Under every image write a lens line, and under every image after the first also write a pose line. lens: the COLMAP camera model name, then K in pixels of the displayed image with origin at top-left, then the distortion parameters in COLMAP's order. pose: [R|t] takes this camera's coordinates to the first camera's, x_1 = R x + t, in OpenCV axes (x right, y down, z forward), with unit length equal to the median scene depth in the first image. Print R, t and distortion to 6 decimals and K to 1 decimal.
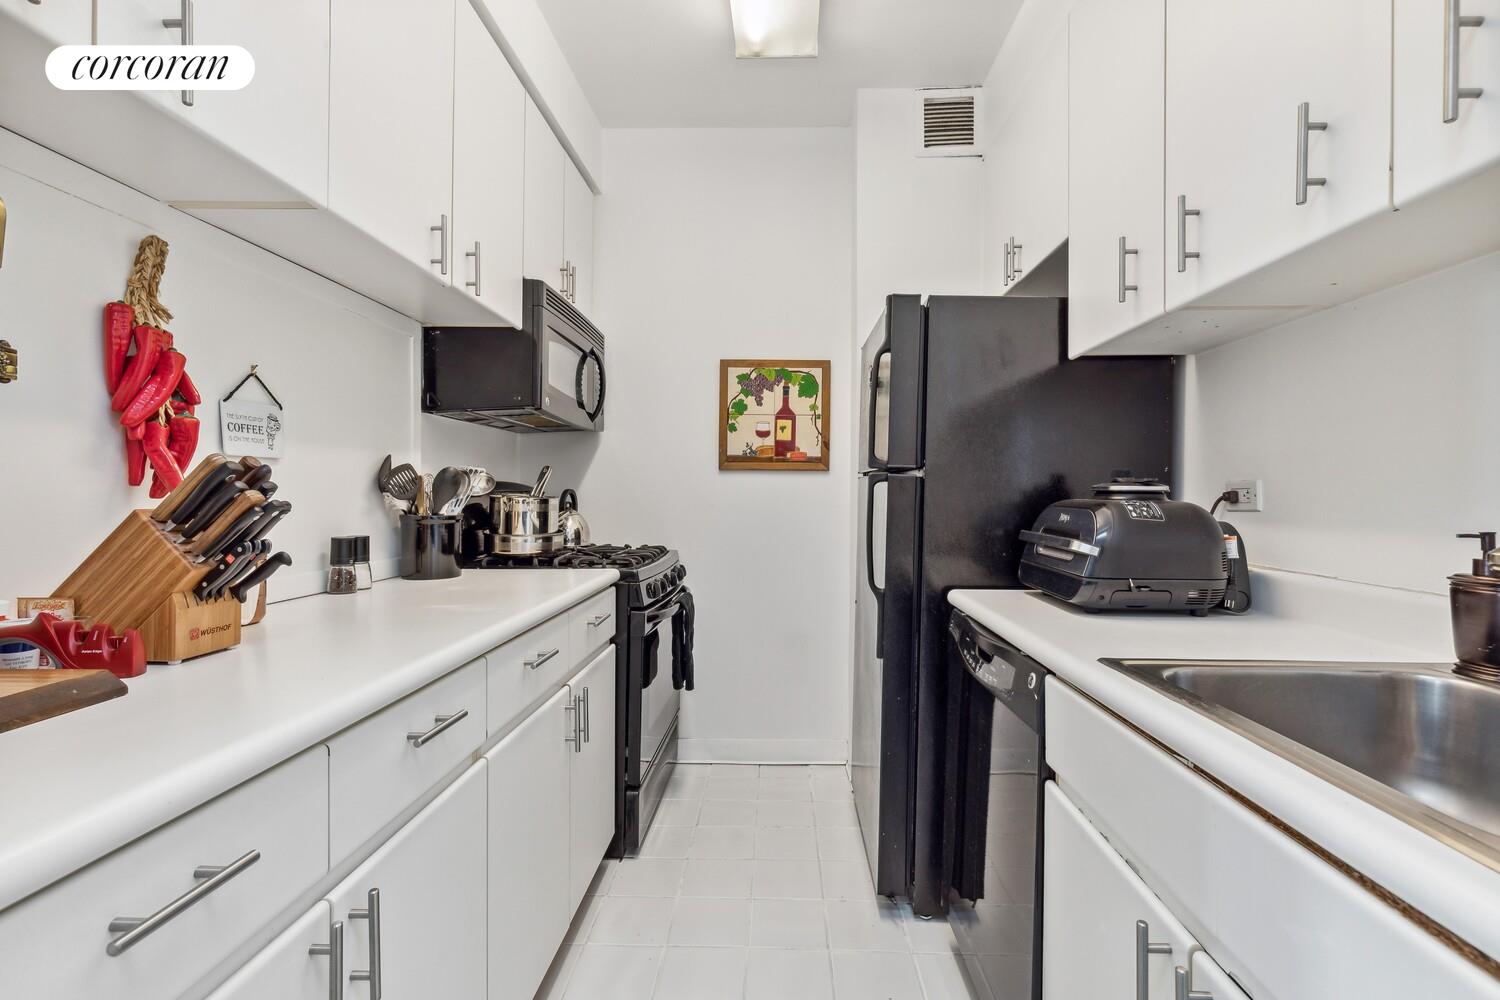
lens RADIAL K [[693.6, 0, 750.0], [0, 693.6, 494.6], [0, 0, 1]] dist [0.008129, -0.002006]
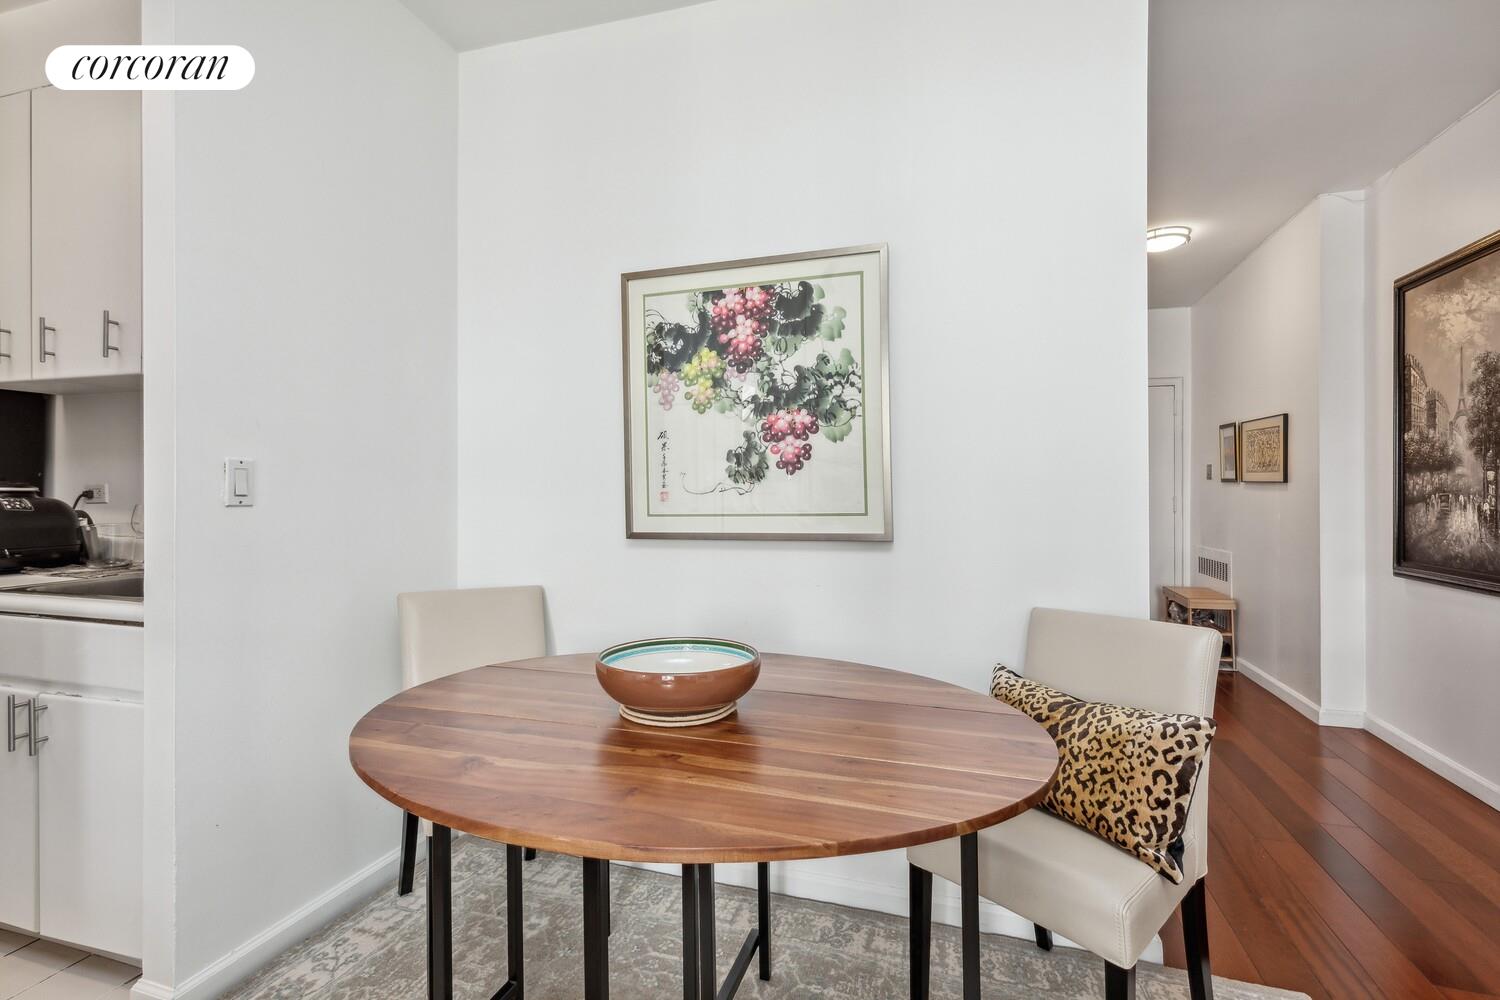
lens RADIAL K [[693.6, 0, 745.0], [0, 693.6, 487.2], [0, 0, 1]] dist [0.008129, -0.002006]
pose [[0.259561, -0.001004, 0.965726, -0.467707], [0.005922, 0.999982, -0.000552, -0.003503], [-0.965709, 0.005863, 0.259562, -0.885355]]
